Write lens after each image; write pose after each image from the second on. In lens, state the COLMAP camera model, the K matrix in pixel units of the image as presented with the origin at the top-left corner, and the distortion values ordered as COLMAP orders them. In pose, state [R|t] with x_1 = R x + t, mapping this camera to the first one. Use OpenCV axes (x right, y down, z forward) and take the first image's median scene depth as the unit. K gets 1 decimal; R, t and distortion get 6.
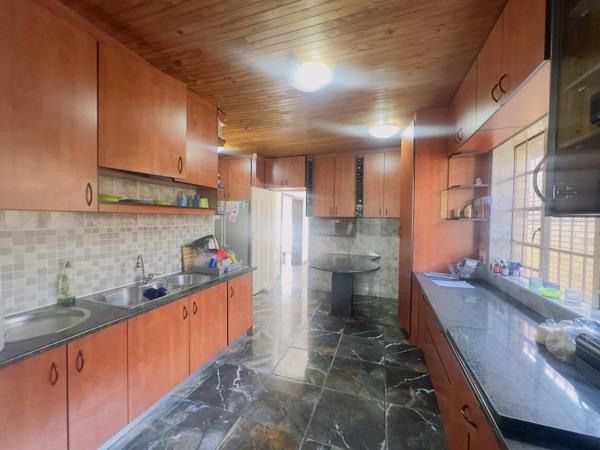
lens RADIAL K [[240.2, 0, 297.8], [0, 240.2, 226.6], [0, 0, 1]] dist [-0.004335, 0.000252]
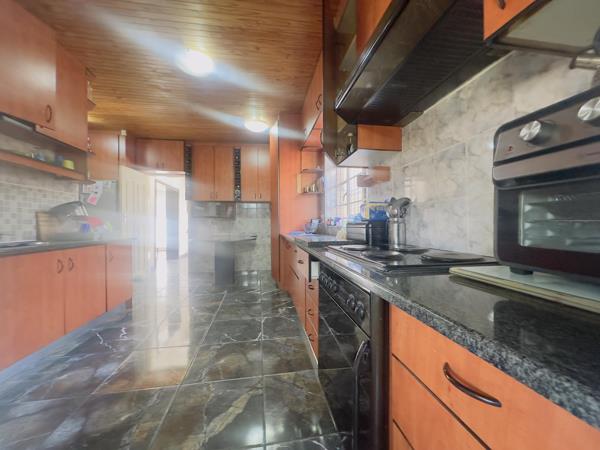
lens RADIAL K [[240.2, 0, 297.9], [0, 240.2, 224.3], [0, 0, 1]] dist [-0.004335, 0.000252]
pose [[0.878048, -0.016579, 0.478286, -0.050012], [0.030524, 0.999305, -0.021398, 0.133107], [-0.477599, 0.033388, 0.877943, -0.163094]]
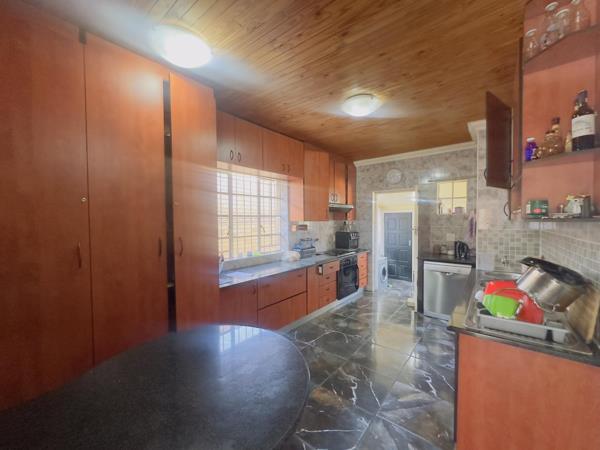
lens RADIAL K [[240.2, 0, 301.5], [0, 240.2, 225.1], [0, 0, 1]] dist [-0.004335, 0.000252]
pose [[-0.945546, -0.013276, 0.325219, -0.038629], [0.005356, 0.998398, 0.056326, -0.054598], [-0.325446, 0.055001, -0.943960, 1.305147]]
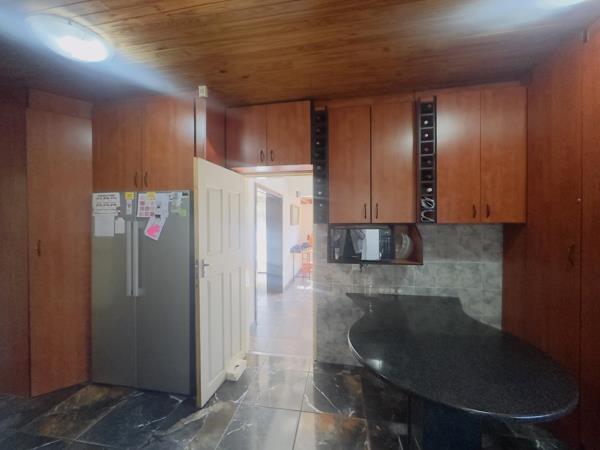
lens RADIAL K [[240.2, 0, 301.1], [0, 240.2, 223.5], [0, 0, 1]] dist [-0.004335, 0.000252]
pose [[0.985202, -0.020011, 0.170222, -0.104647], [0.023430, 0.999562, -0.018098, -0.046461], [-0.169786, 0.021819, 0.985239, 0.714842]]
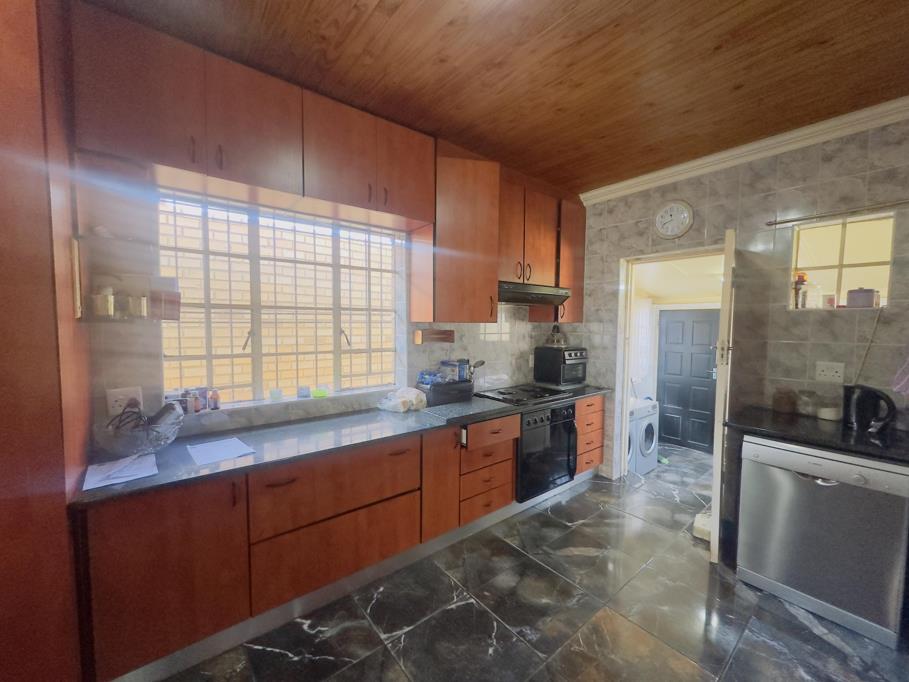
lens RADIAL K [[363.9, 0, 454.3], [0, 363.9, 341.6], [0, 0, 1]] dist [-0.004335, 0.000252]
pose [[-0.853934, -0.047672, 0.518192, -0.104080], [-0.002296, 0.996130, 0.087857, -0.036047], [-0.520375, 0.073835, -0.850740, 0.873784]]
